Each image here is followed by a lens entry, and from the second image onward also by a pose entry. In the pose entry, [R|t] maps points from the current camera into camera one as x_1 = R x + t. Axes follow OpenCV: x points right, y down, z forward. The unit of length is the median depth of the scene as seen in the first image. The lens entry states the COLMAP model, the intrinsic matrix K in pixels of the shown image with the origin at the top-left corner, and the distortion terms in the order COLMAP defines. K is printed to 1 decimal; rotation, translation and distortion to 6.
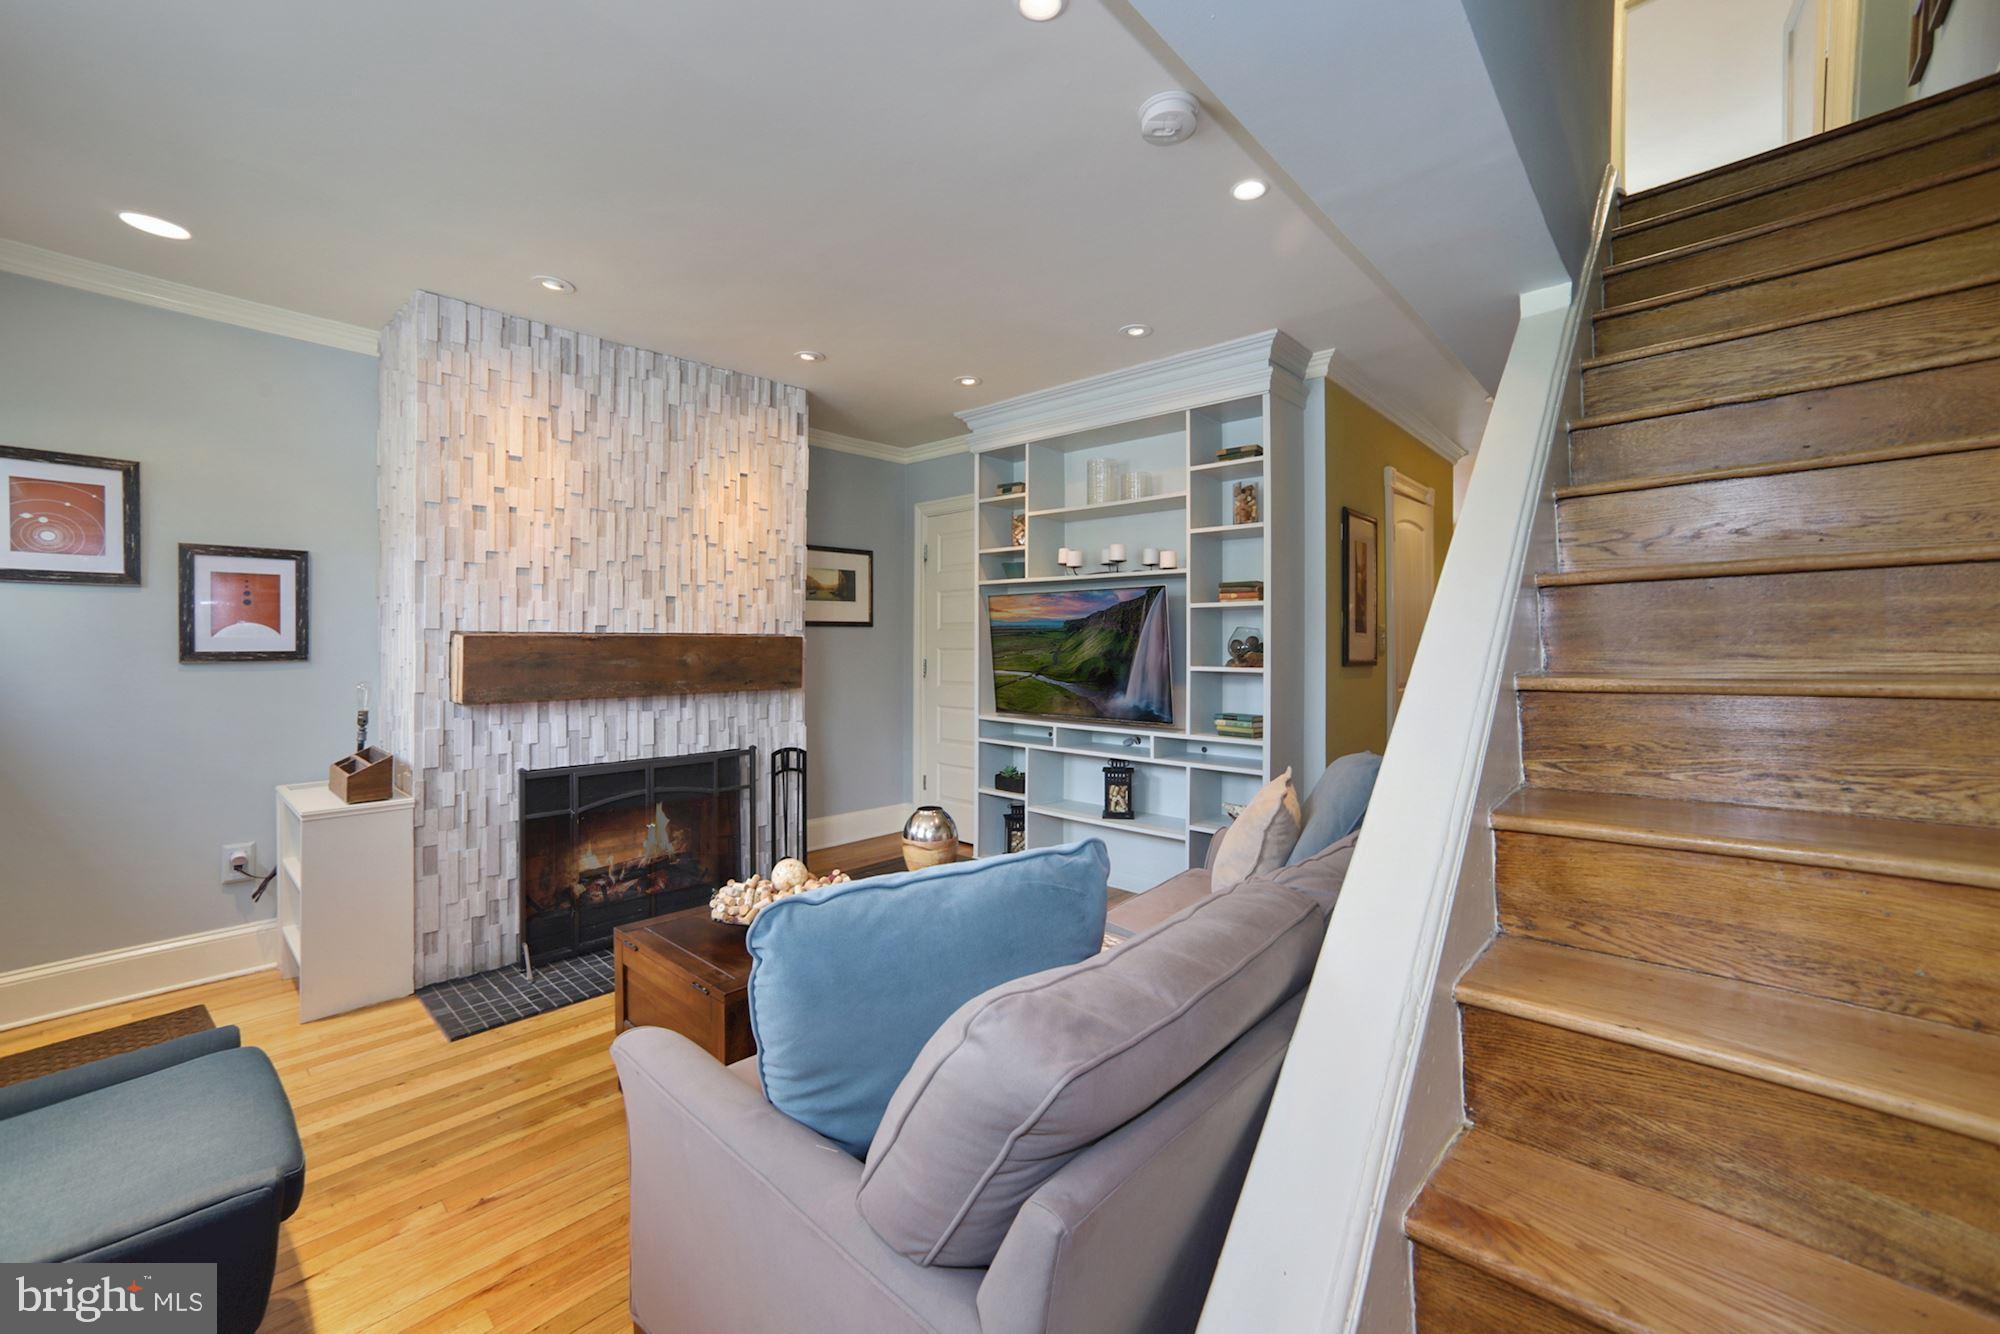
lens RADIAL K [[802.9, 0, 1001.1], [0, 802.9, 643.4], [0, 0, 1]] dist [-0.064172, 0.029797]
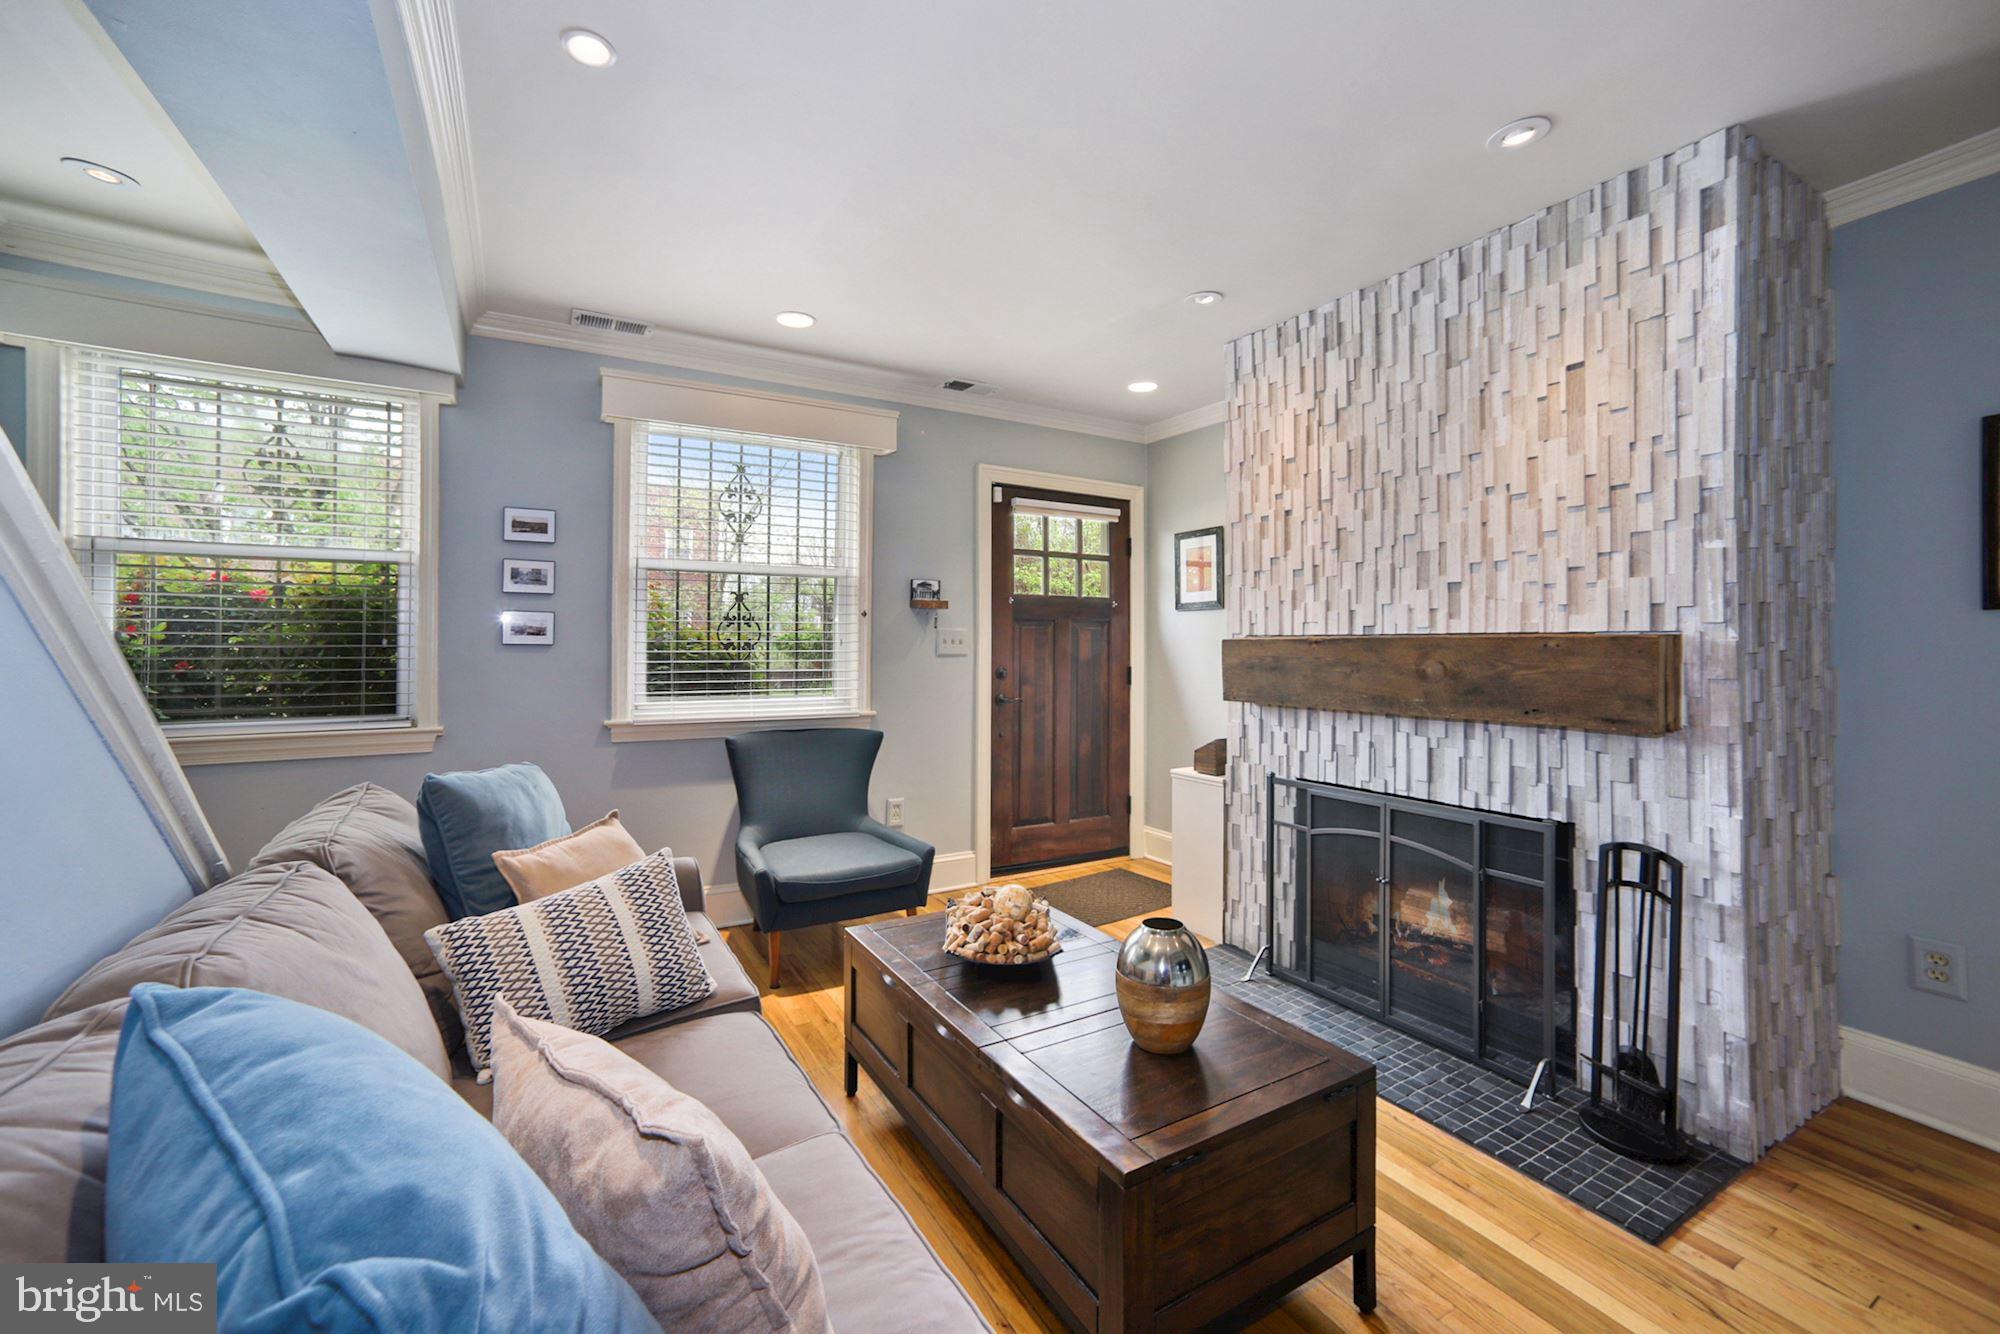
lens RADIAL K [[802.9, 0, 1001.1], [0, 802.9, 643.4], [0, 0, 1]] dist [-0.064172, 0.029797]
pose [[-0.303518, -0.001769, -0.952824, 0.390770], [-0.002041, 0.999997, -0.001206, -0.001924], [0.952823, 0.001579, -0.303521, 0.826322]]
